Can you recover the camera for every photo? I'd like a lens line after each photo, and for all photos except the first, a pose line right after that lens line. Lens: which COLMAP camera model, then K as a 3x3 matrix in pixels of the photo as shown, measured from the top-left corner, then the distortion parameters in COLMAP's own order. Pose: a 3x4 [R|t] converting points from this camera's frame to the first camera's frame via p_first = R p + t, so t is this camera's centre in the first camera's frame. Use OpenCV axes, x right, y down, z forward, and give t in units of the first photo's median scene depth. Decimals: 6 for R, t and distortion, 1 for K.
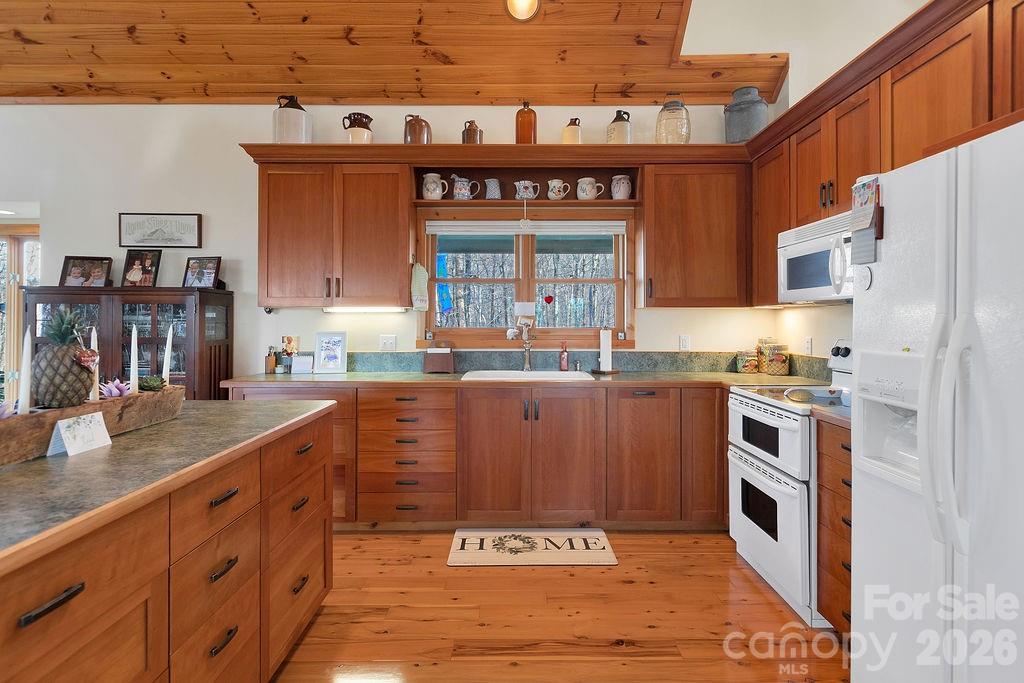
lens RADIAL K [[531.8, 0, 520.6], [0, 531.8, 318.5], [0, 0, 1]] dist [0.003515, -0.000940]
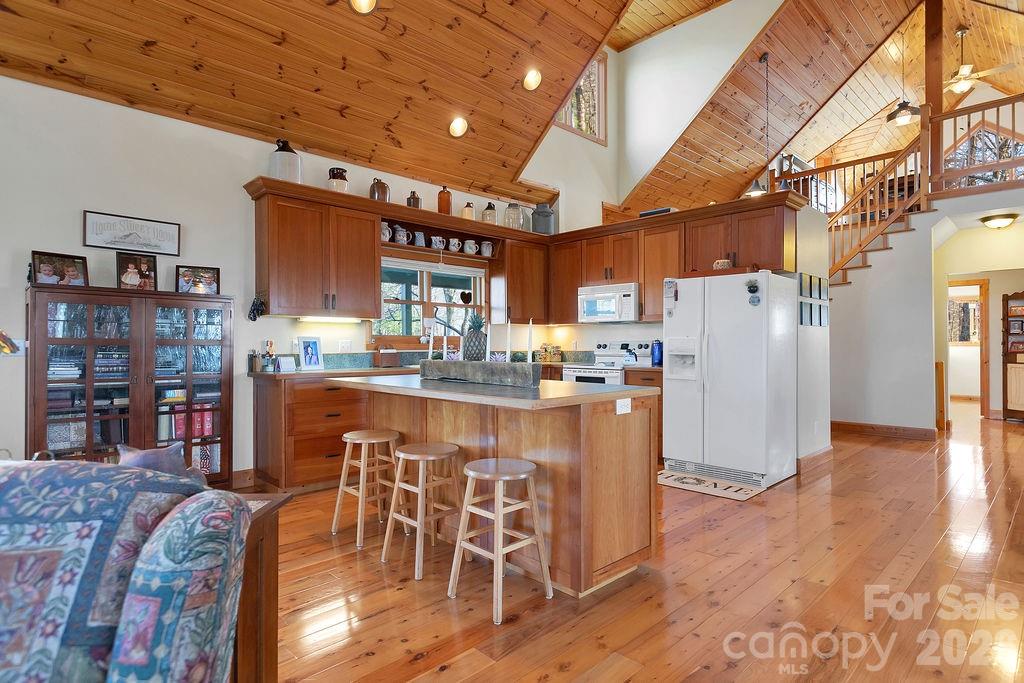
lens RADIAL K [[531.8, 0, 518.1], [0, 531.8, 341.0], [0, 0, 1]] dist [0.003515, -0.000940]
pose [[0.719038, 0.003049, 0.694964, -0.897617], [-0.001579, 0.999995, -0.002754, 0.038772], [-0.694968, 0.000883, 0.719040, -0.234911]]
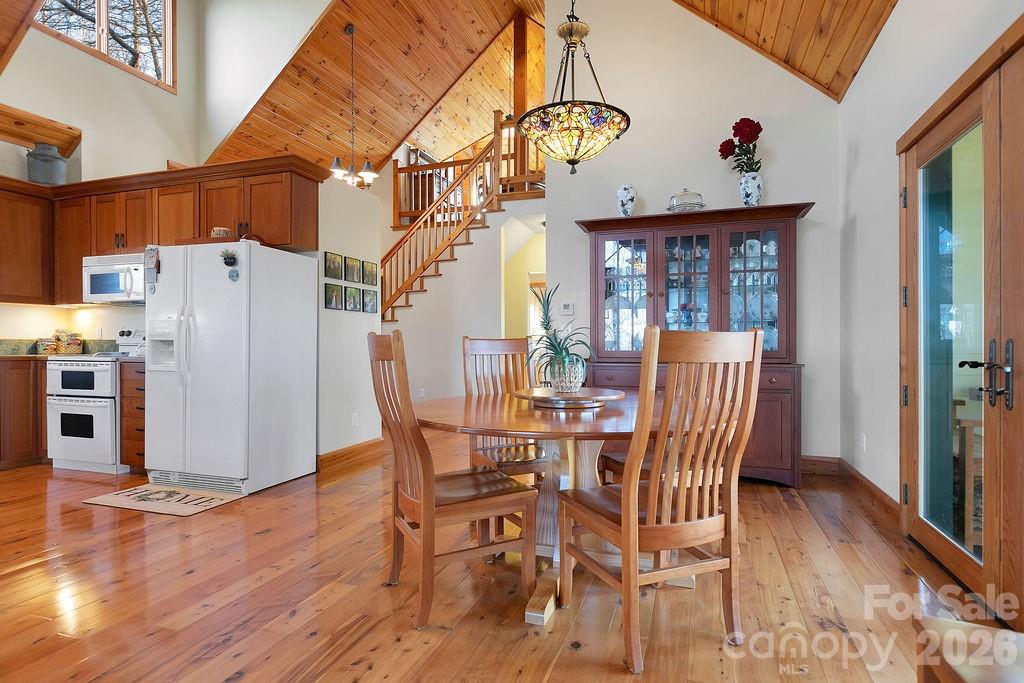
lens RADIAL K [[531.8, 0, 508.2], [0, 531.8, 346.2], [0, 0, 1]] dist [0.003515, -0.000940]
pose [[0.336130, -0.003333, 0.941810, -0.469264], [-0.005152, 0.999972, 0.005378, 0.070812], [-0.941801, -0.006659, 0.336104, -0.574617]]
